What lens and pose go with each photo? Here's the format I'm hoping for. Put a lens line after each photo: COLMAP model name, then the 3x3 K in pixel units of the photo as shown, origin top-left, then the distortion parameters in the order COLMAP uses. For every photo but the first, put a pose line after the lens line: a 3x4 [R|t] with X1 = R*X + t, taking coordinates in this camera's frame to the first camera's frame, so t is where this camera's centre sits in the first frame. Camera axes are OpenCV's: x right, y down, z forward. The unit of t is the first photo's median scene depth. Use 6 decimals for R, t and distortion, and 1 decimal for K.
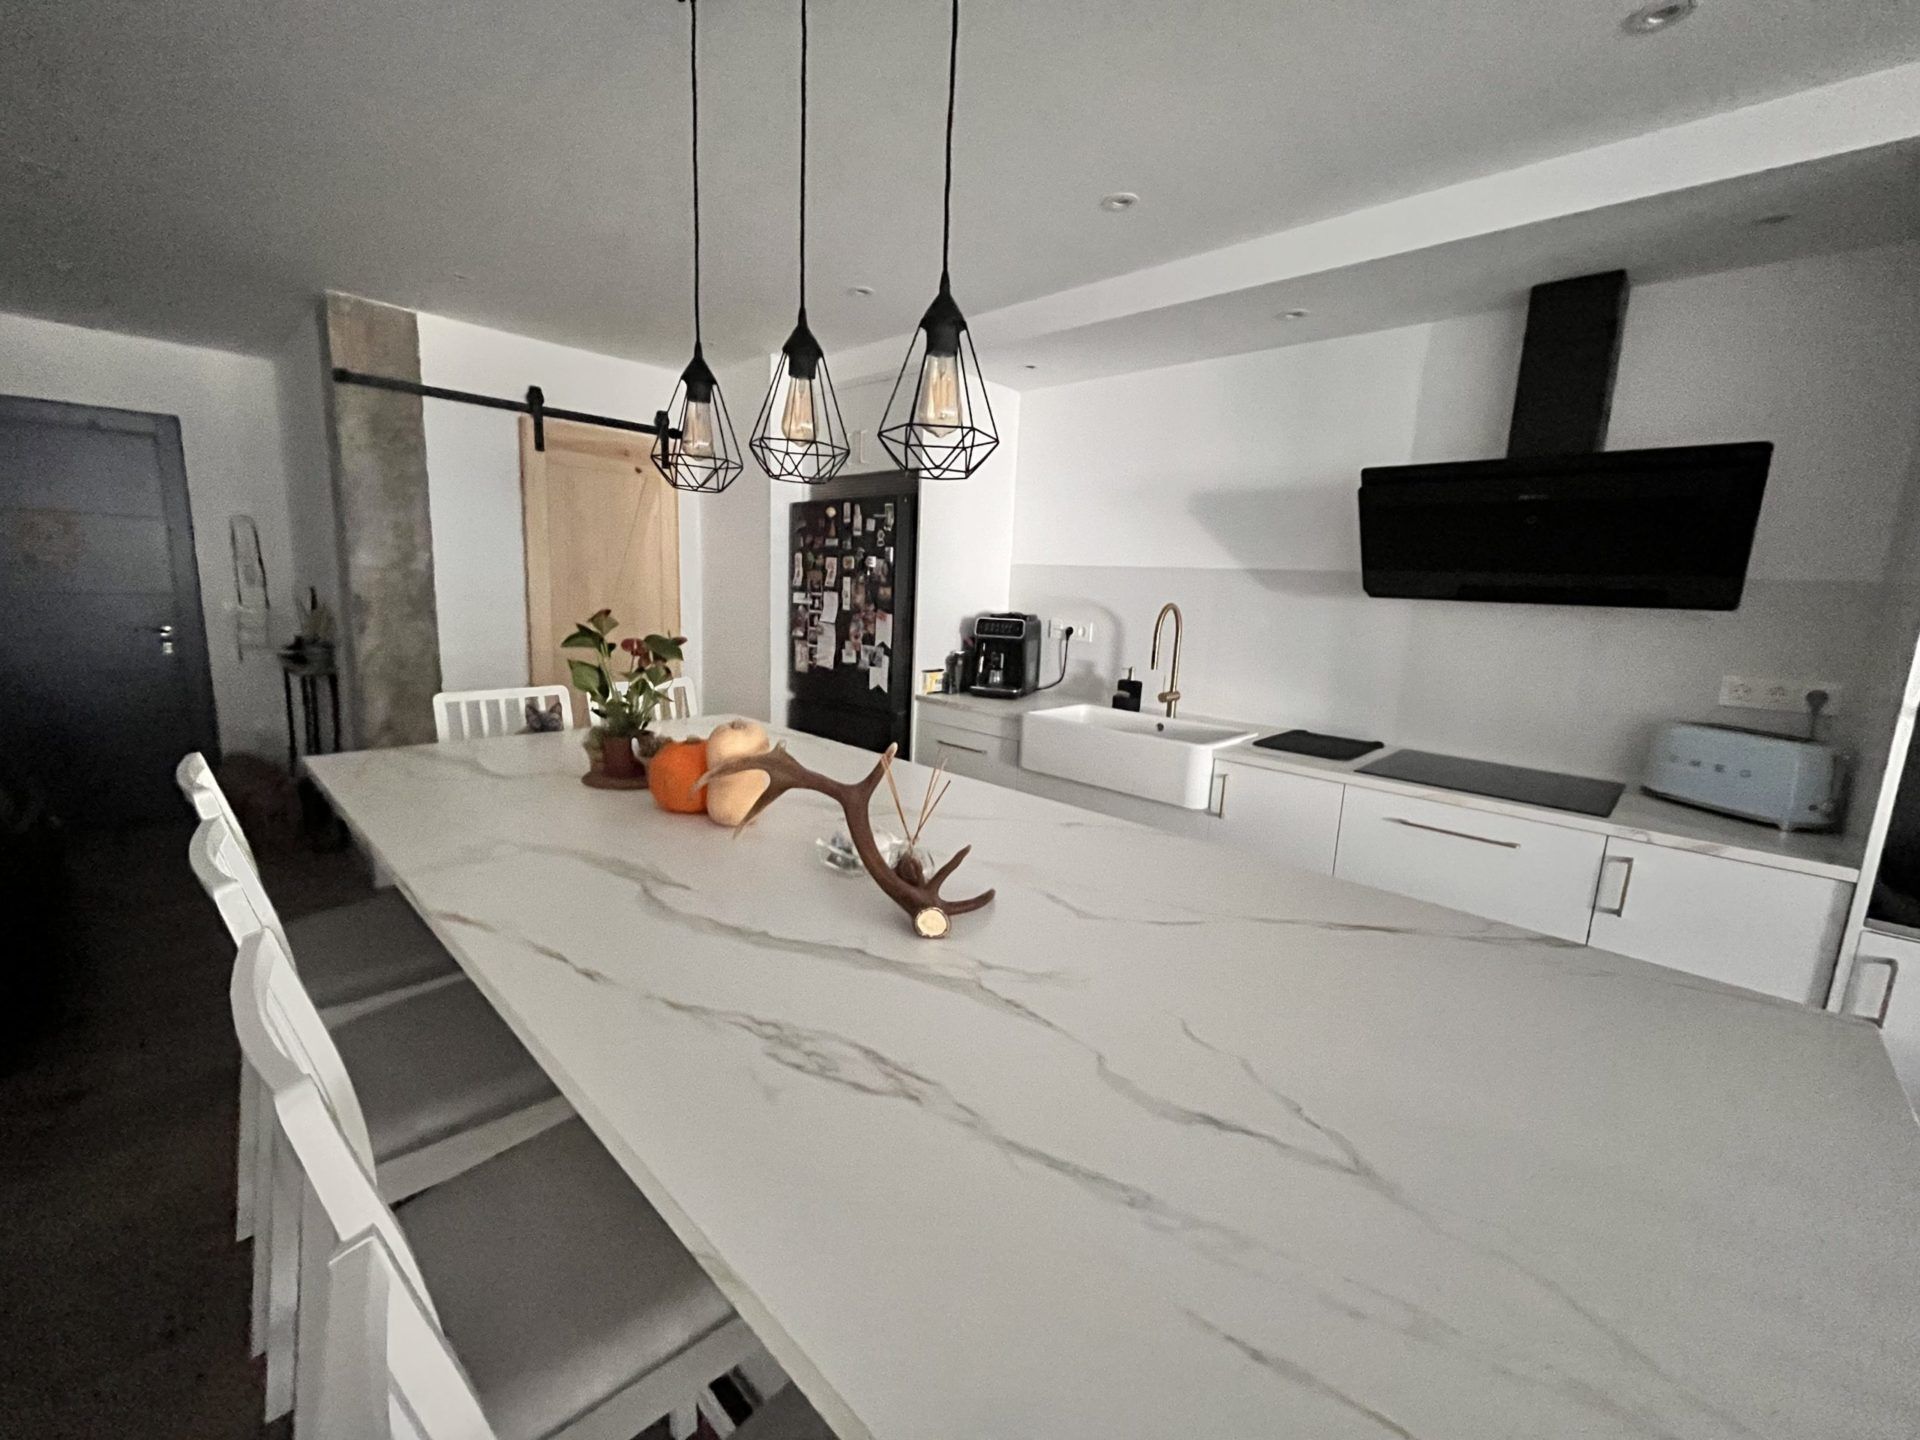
lens RADIAL K [[780.8, 0, 954.5], [0, 780.8, 718.7], [0, 0, 1]] dist [-0.003213, -0.000668]
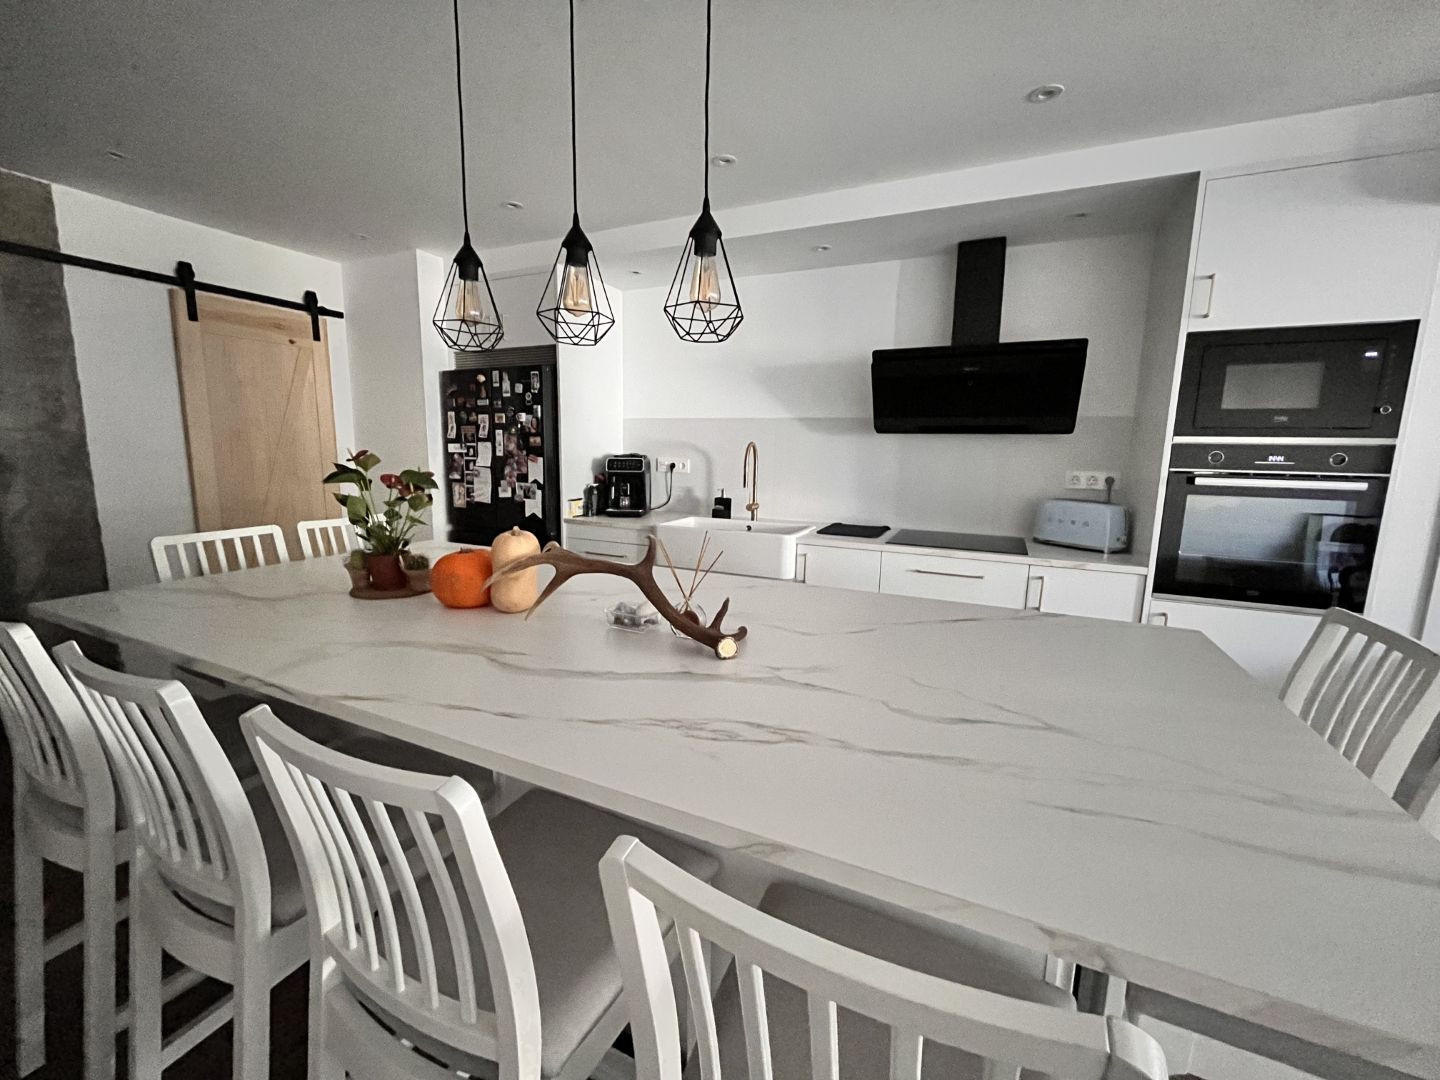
lens RADIAL K [[585.6, 0, 715.9], [0, 585.6, 539.0], [0, 0, 1]] dist [-0.003213, -0.000668]
pose [[0.947985, -0.076066, 0.309093, -0.120672], [0.077475, 0.996964, 0.007734, 0.016518], [-0.308743, 0.016616, 0.951000, -0.009014]]
